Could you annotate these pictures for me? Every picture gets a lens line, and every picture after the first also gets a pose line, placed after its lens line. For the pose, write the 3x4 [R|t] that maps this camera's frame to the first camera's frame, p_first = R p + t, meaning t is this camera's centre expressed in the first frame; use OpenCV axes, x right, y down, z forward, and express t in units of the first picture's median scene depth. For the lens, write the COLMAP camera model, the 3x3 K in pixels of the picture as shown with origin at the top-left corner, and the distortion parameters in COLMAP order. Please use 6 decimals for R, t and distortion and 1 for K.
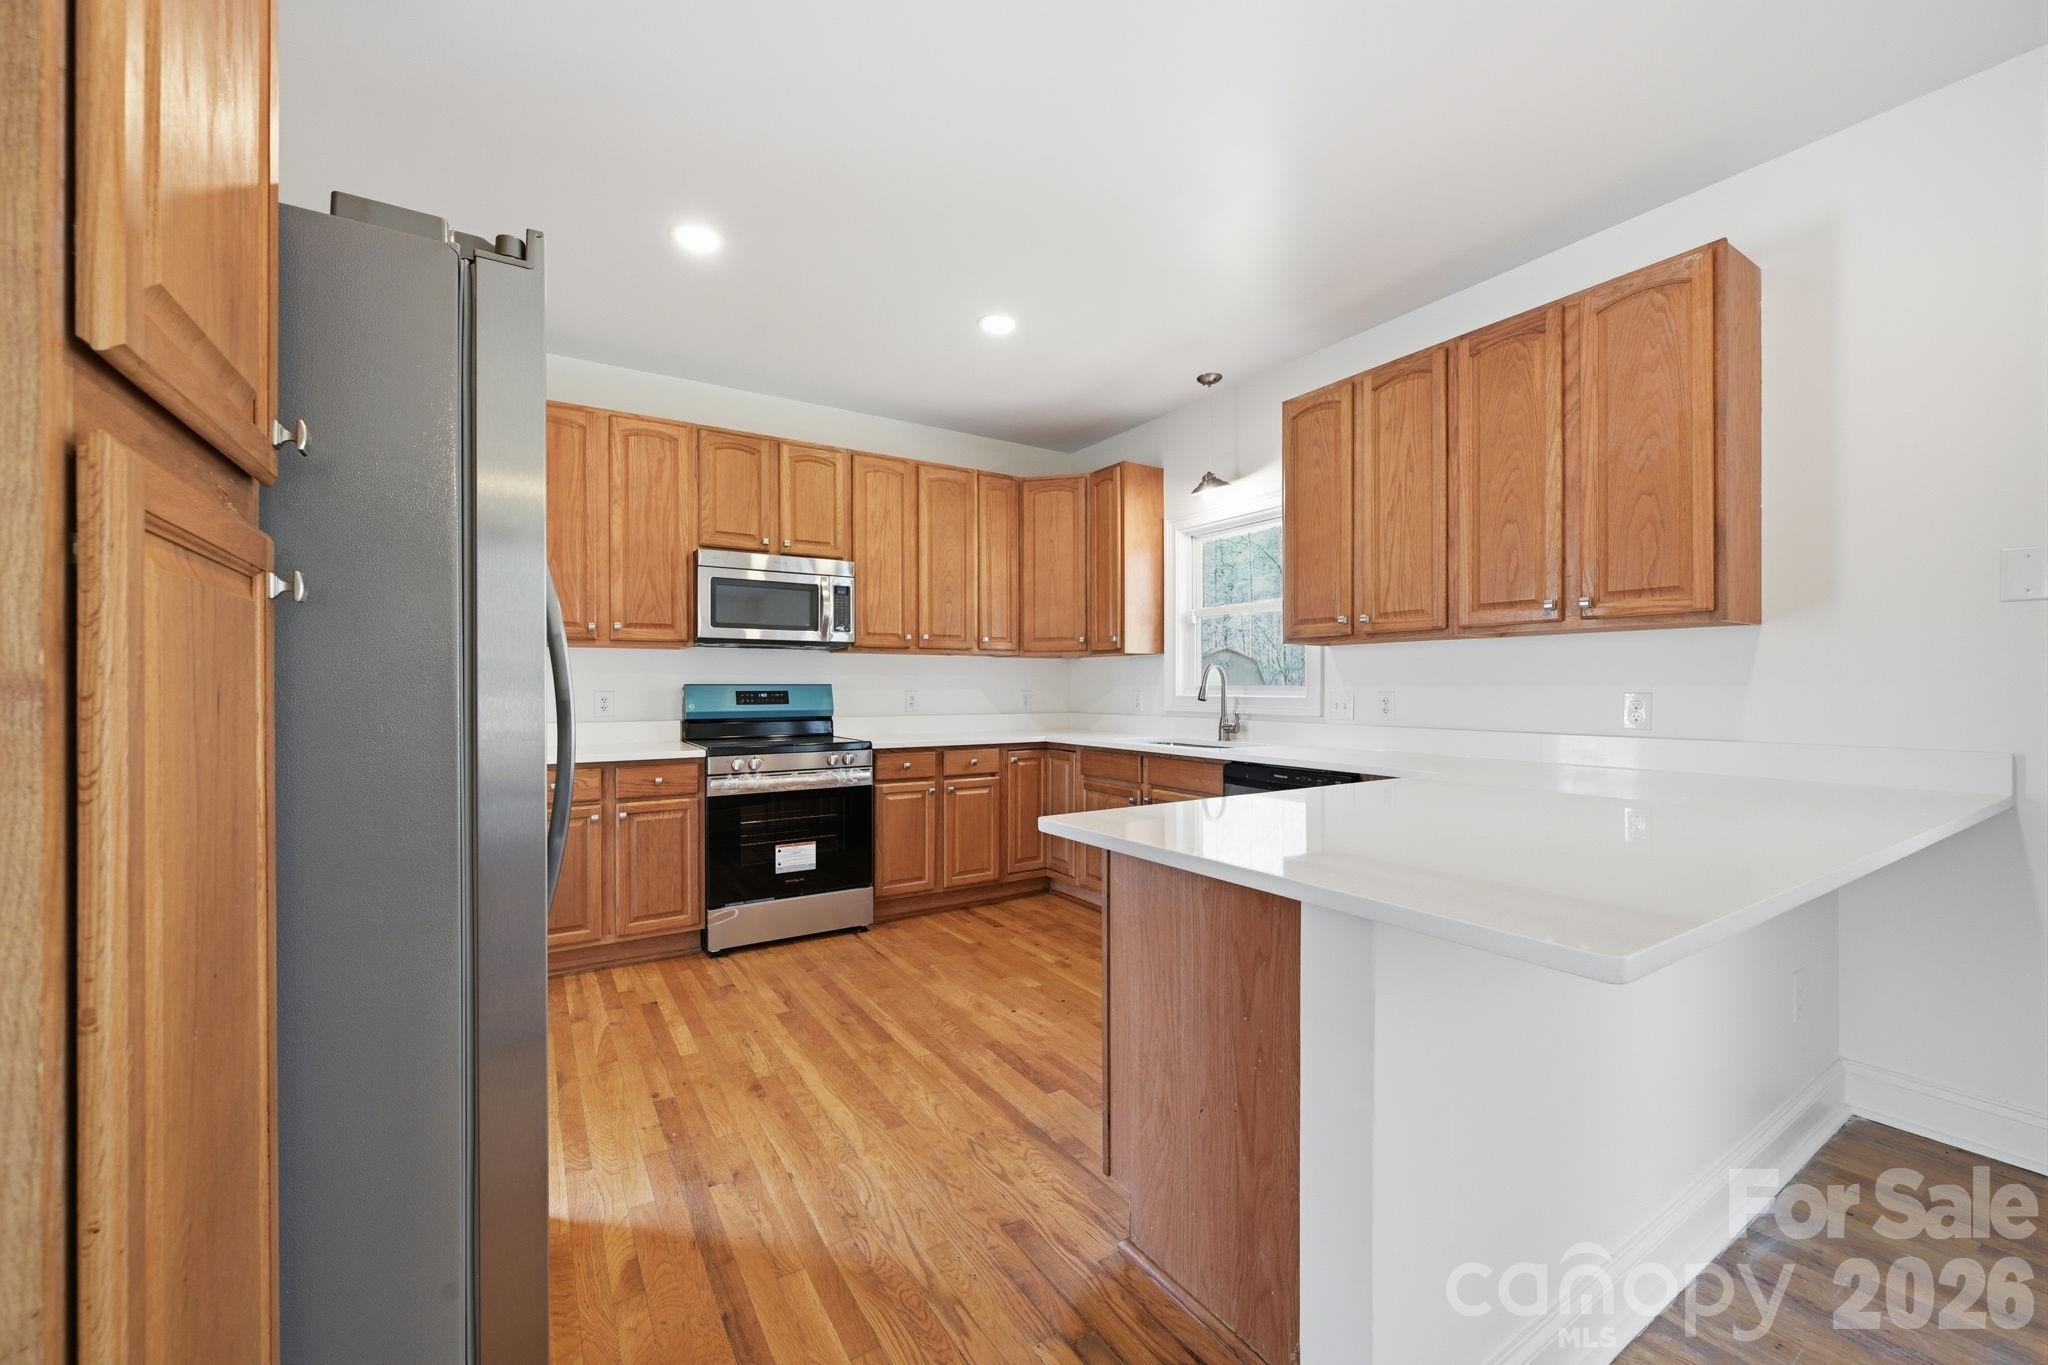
lens RADIAL K [[795.2, 0, 1015.5], [0, 795.2, 690.7], [0, 0, 1]] dist [-0.000075, -0.000822]
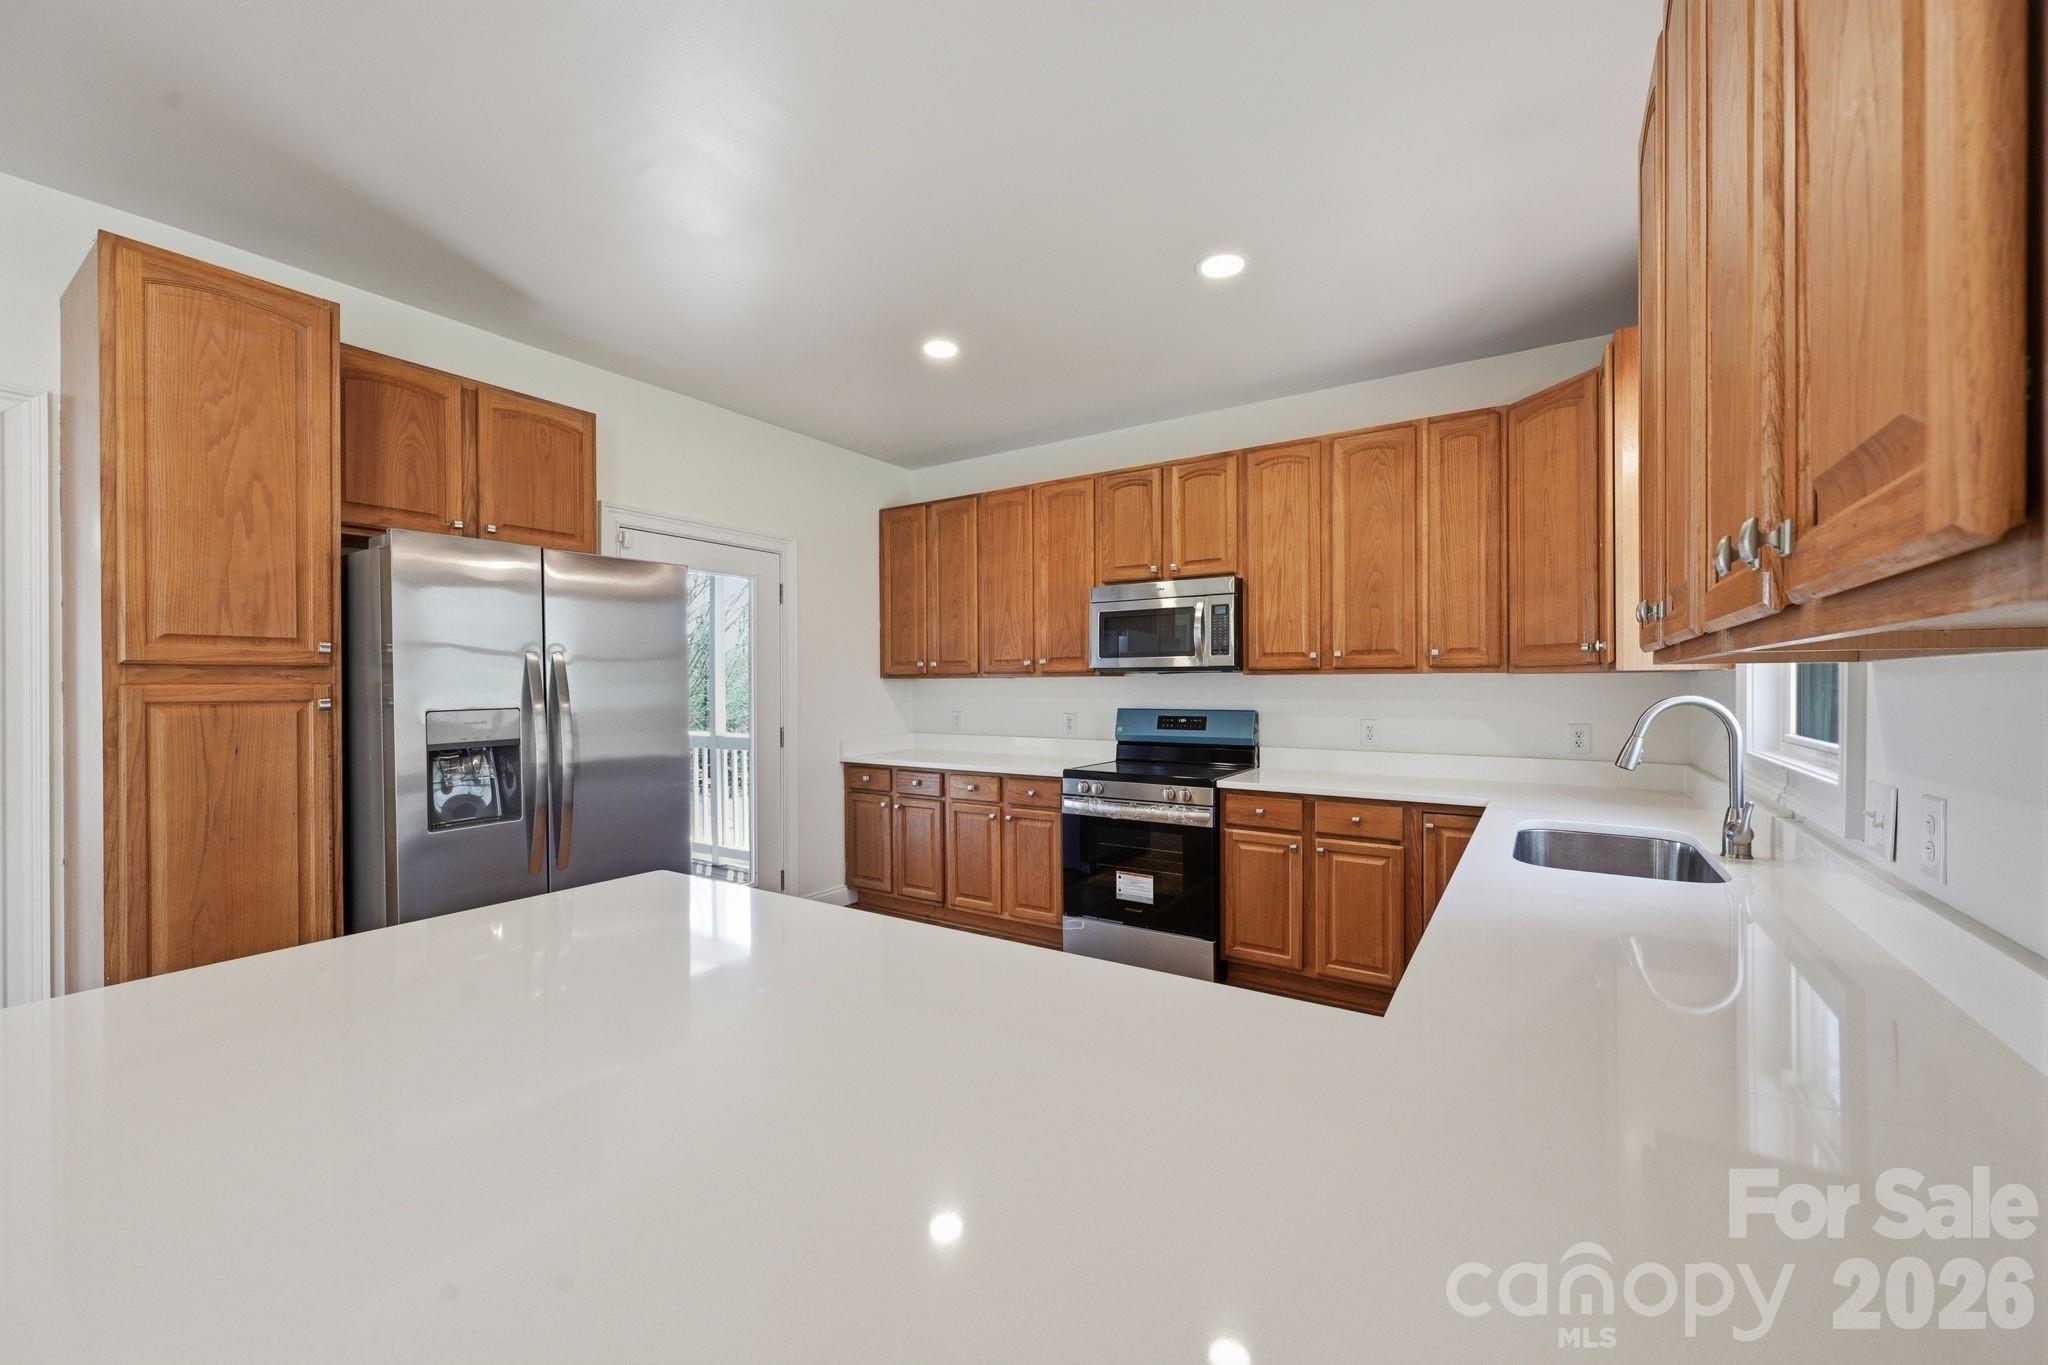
lens RADIAL K [[795.2, 0, 1026.5], [0, 795.2, 692.1], [0, 0, 1]] dist [-0.000075, -0.000822]
pose [[0.421740, 0.008202, -0.906680, 0.518997], [-0.000735, 0.999962, 0.008704, -0.040034], [0.906716, -0.003004, 0.421730, 0.417933]]
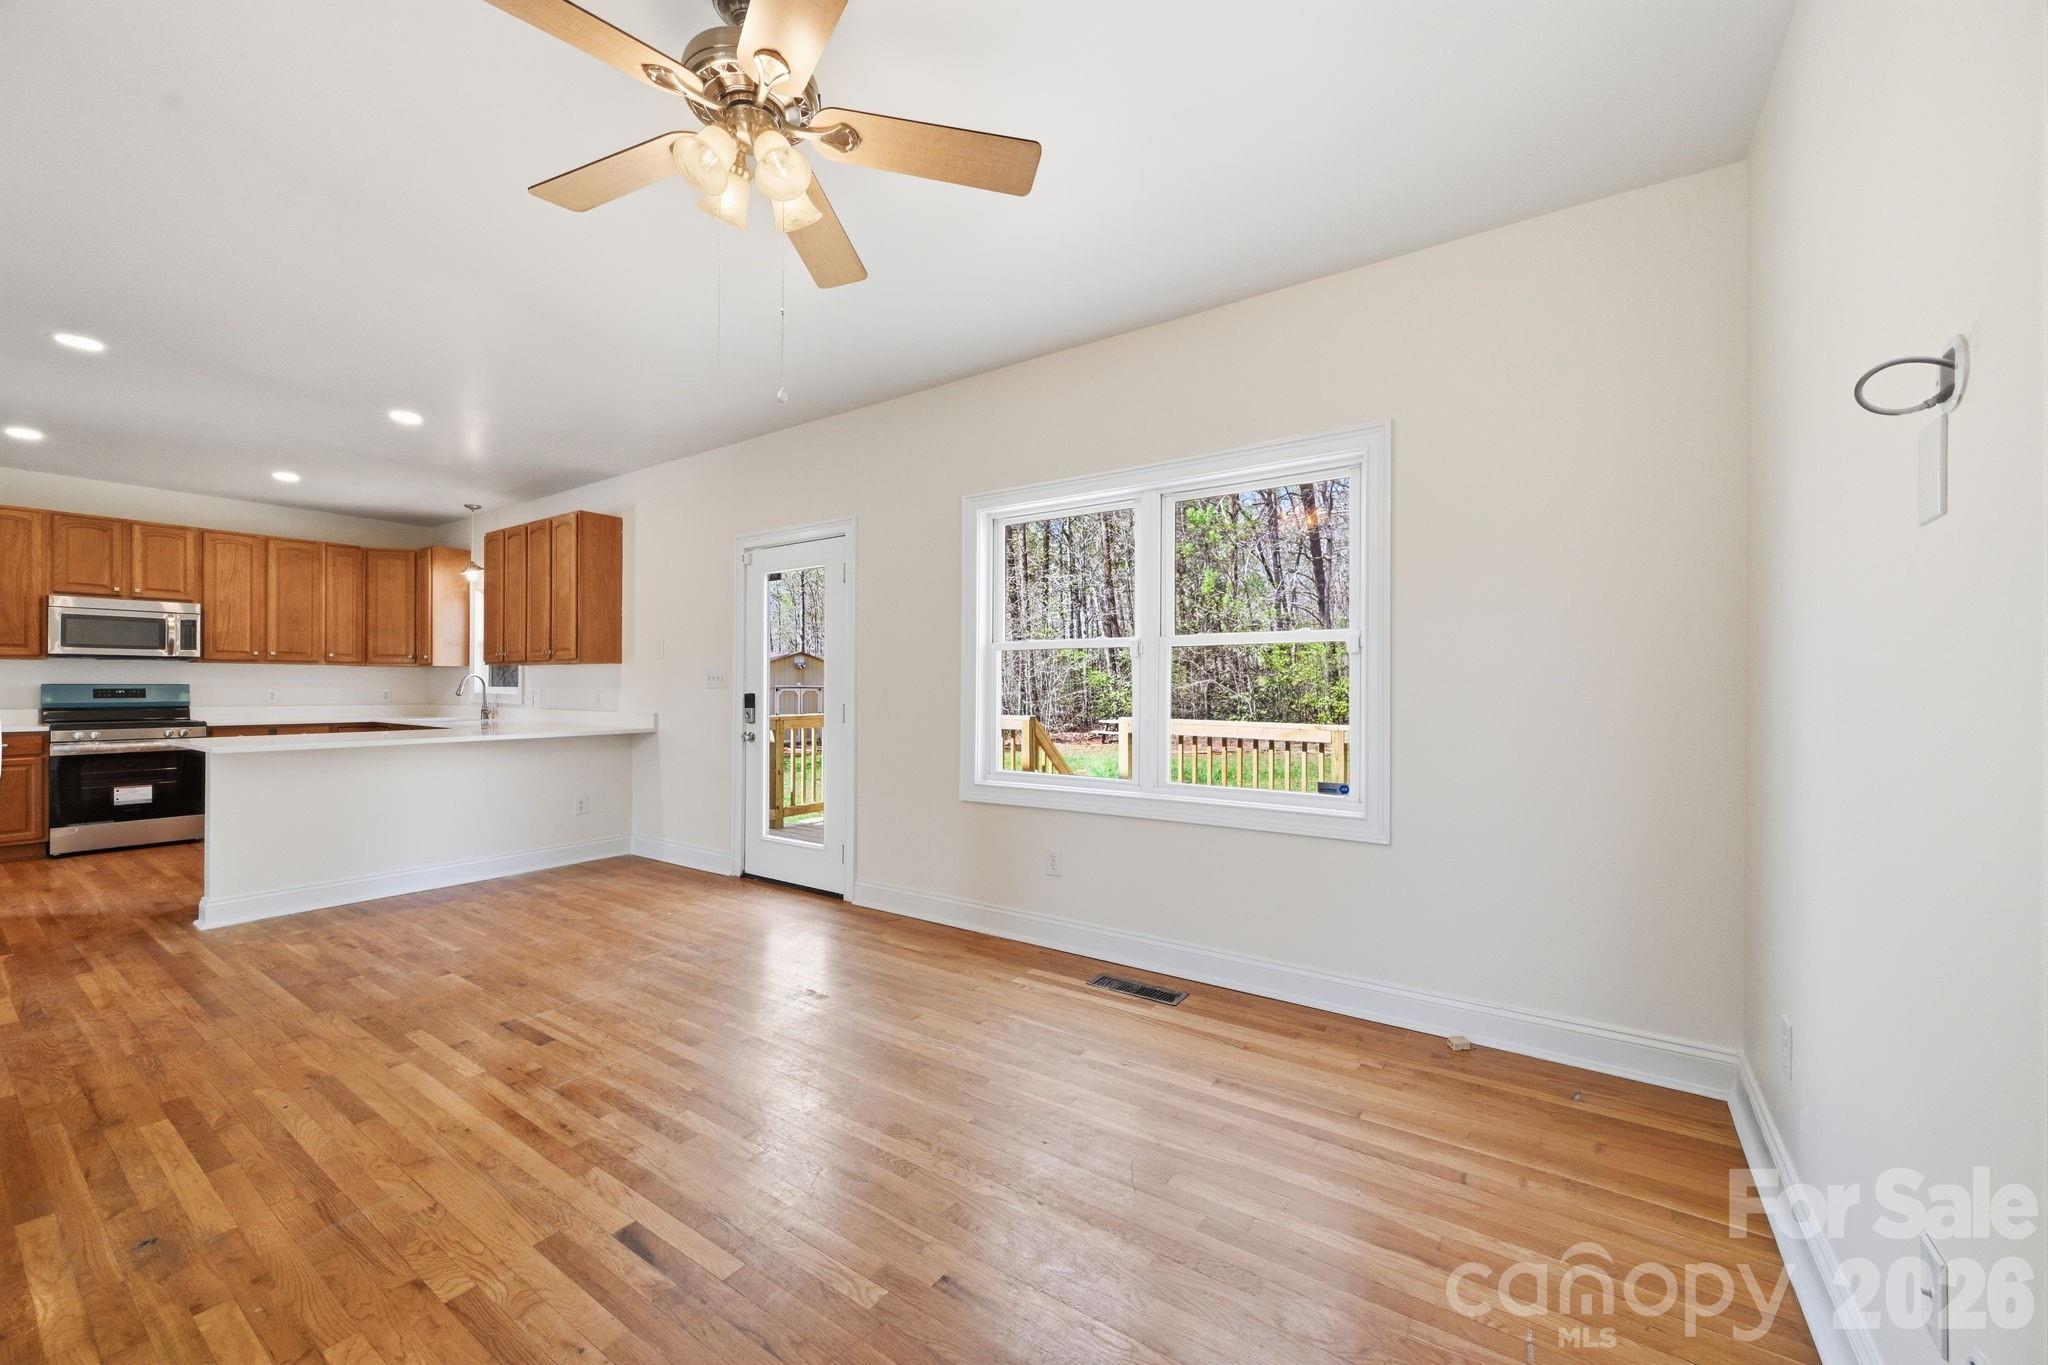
lens RADIAL K [[795.2, 0, 1020.9], [0, 795.2, 687.9], [0, 0, 1]] dist [-0.000075, -0.000822]
pose [[0.921148, 0.003952, 0.389193, 0.664673], [-0.002949, 0.999991, -0.003175, -0.001660], [-0.389202, 0.001777, 0.921151, -1.029931]]
